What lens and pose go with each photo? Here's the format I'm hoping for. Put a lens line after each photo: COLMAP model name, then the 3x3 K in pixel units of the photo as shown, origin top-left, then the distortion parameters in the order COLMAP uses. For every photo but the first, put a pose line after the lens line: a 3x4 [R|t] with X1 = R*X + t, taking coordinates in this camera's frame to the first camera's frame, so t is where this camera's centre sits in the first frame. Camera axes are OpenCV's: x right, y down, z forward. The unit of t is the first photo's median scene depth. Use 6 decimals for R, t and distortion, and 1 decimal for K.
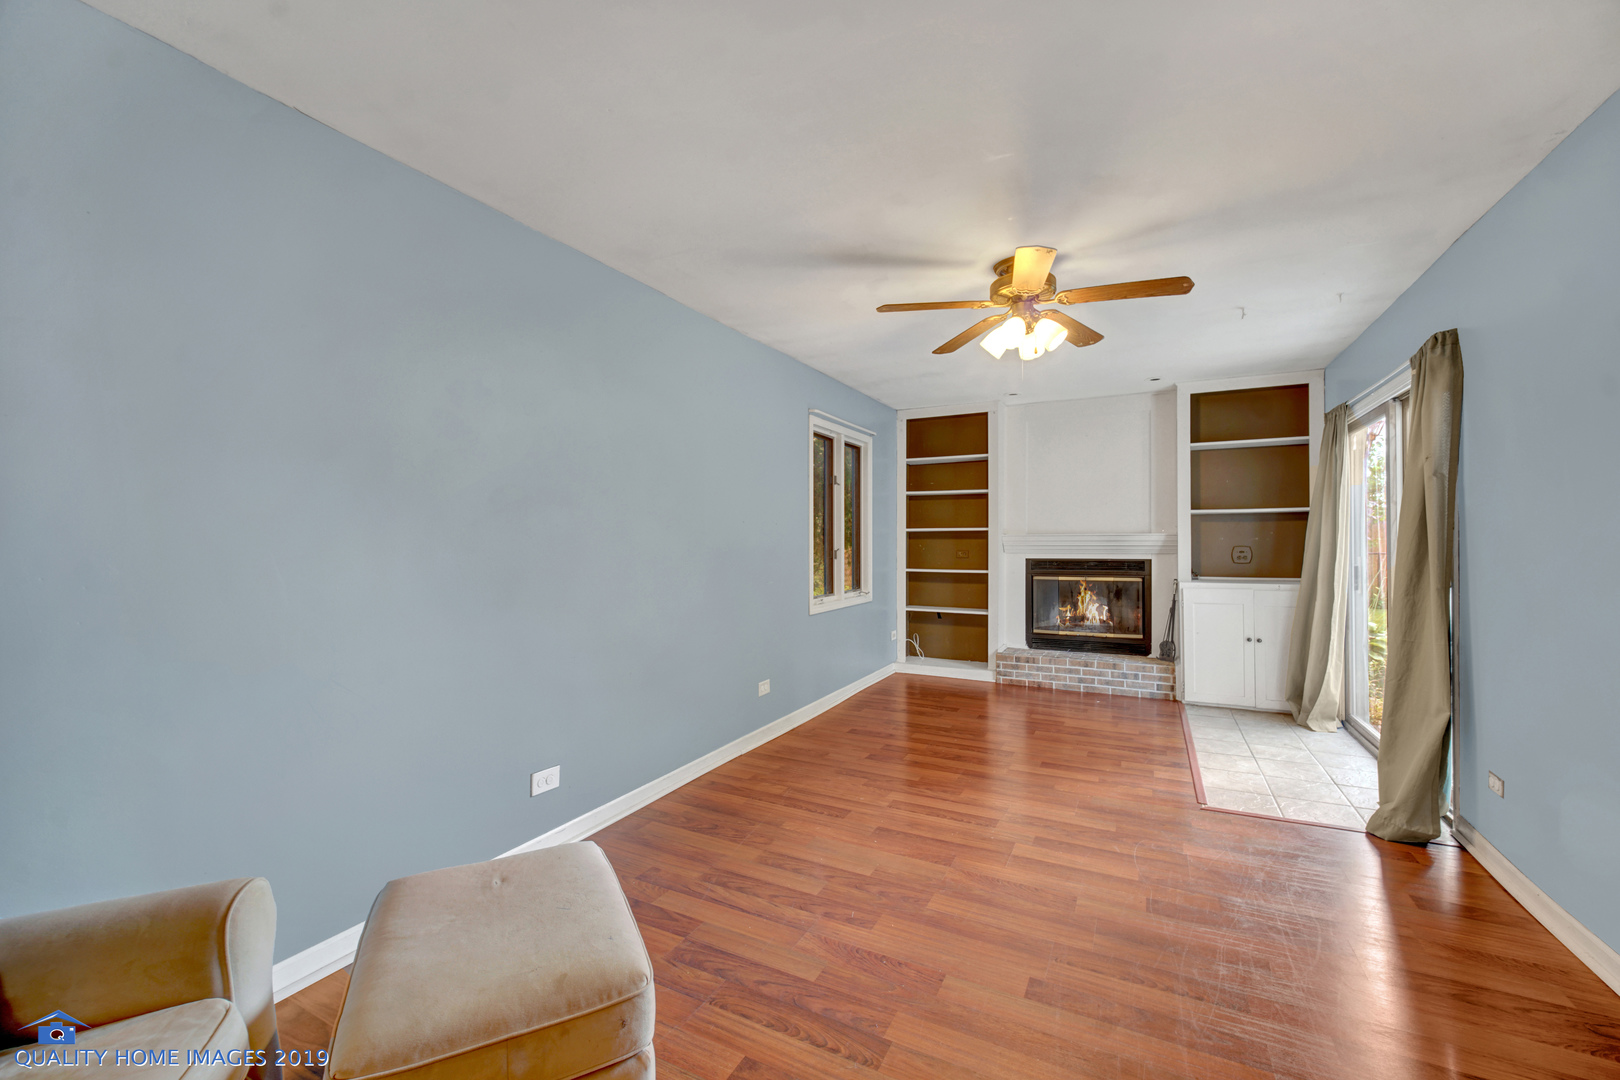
lens RADIAL K [[646.5, 0, 810.0], [0, 646.5, 540.0], [0, 0, 1]] dist [0.012611, 0.000088]
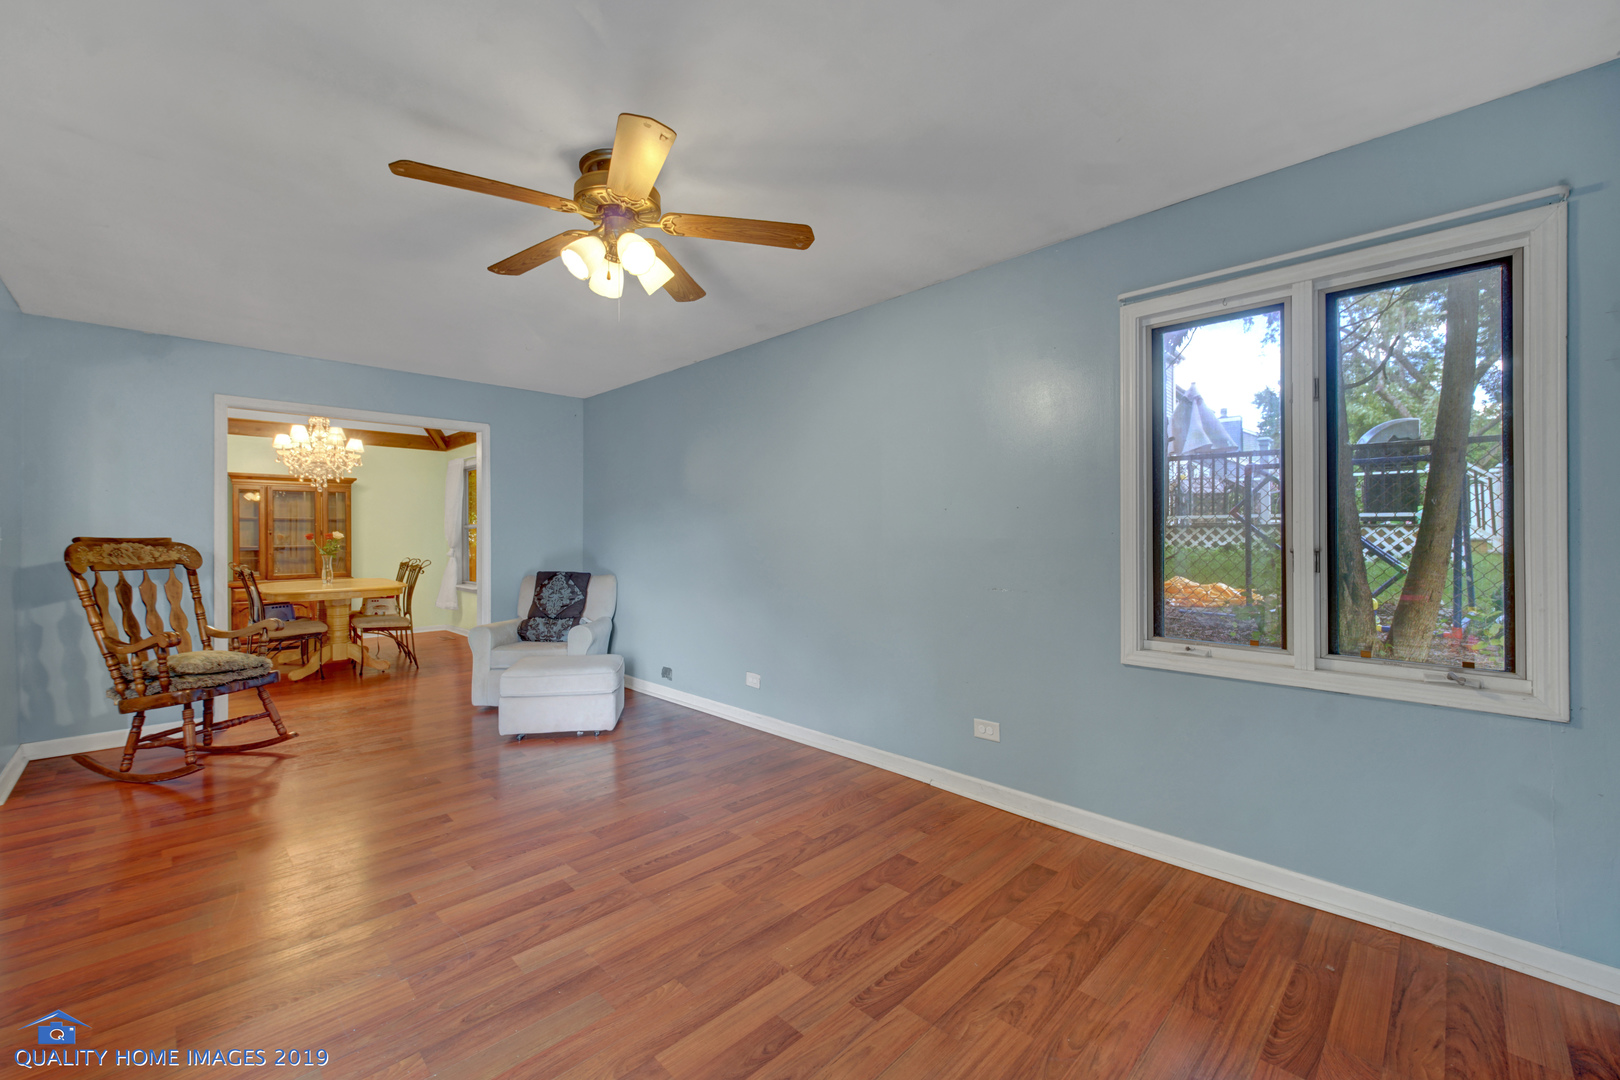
lens RADIAL K [[646.5, 0, 810.0], [0, 646.5, 540.0], [0, 0, 1]] dist [0.012611, 0.000088]
pose [[-0.309781, 0.008234, -0.950772, 0.876255], [0.013218, 0.999903, 0.004352, 0.003869], [0.950716, -0.011219, -0.309860, 1.300083]]
